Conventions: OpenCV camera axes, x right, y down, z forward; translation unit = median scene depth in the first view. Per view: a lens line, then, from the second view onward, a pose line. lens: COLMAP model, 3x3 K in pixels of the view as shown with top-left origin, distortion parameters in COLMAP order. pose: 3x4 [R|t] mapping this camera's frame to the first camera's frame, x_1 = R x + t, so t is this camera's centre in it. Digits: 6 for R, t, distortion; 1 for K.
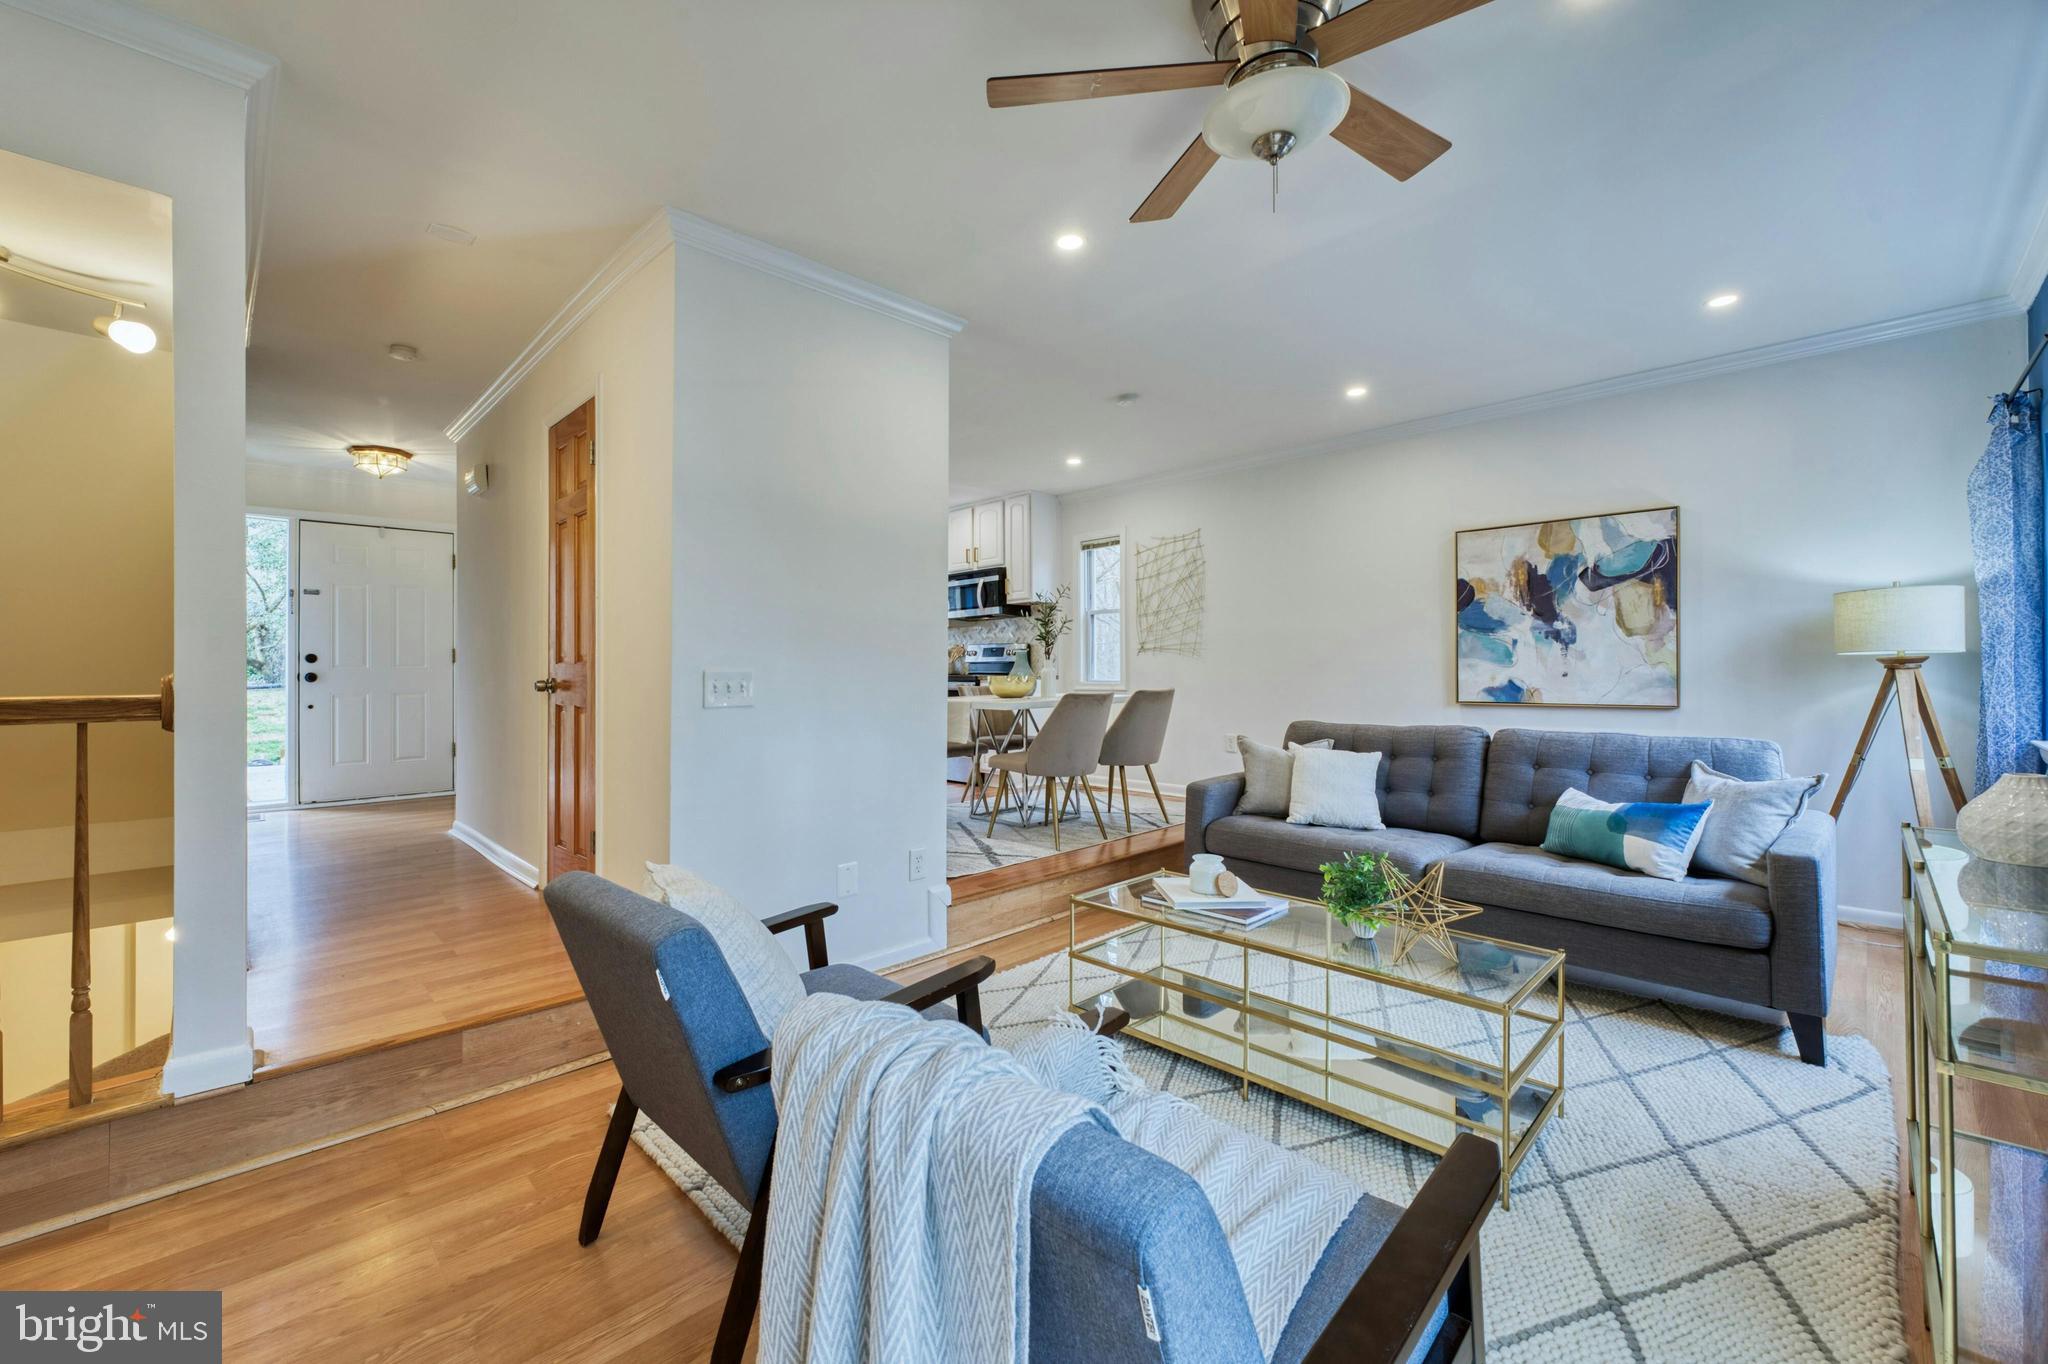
lens RADIAL K [[824.2, 0, 1020.8], [0, 824.2, 665.2], [0, 0, 1]] dist [-0.007220, -0.000871]
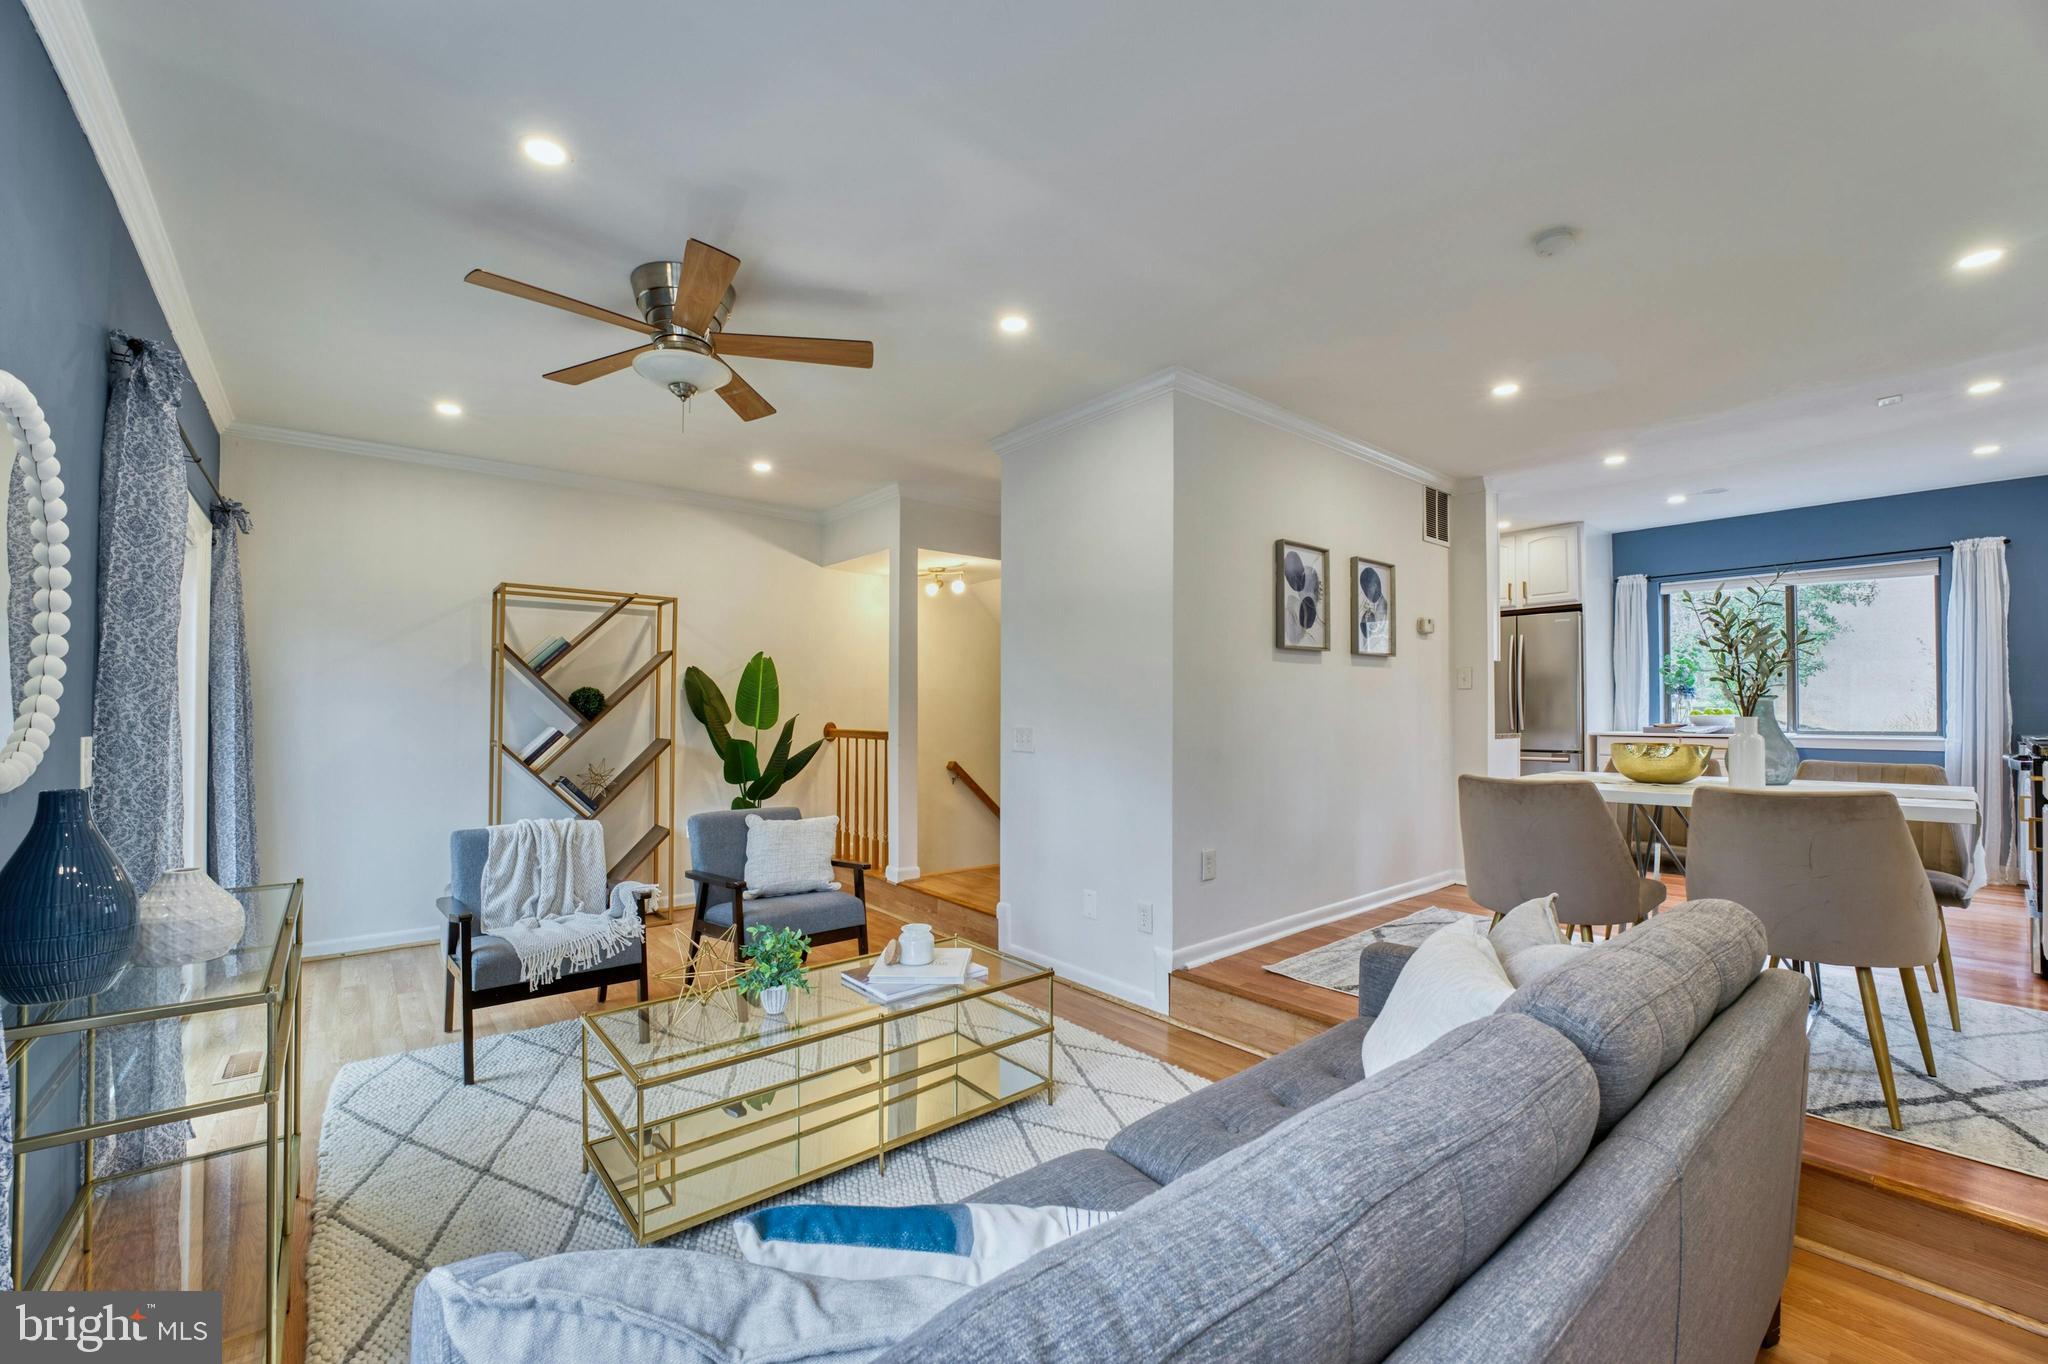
lens RADIAL K [[824.2, 0, 1041.8], [0, 824.2, 699.3], [0, 0, 1]] dist [-0.007220, -0.000871]
pose [[-0.080424, -0.000391, -0.996761, 0.494321], [0.005605, 0.999984, -0.000844, -0.020858], [0.996745, -0.005654, -0.080421, 0.494263]]
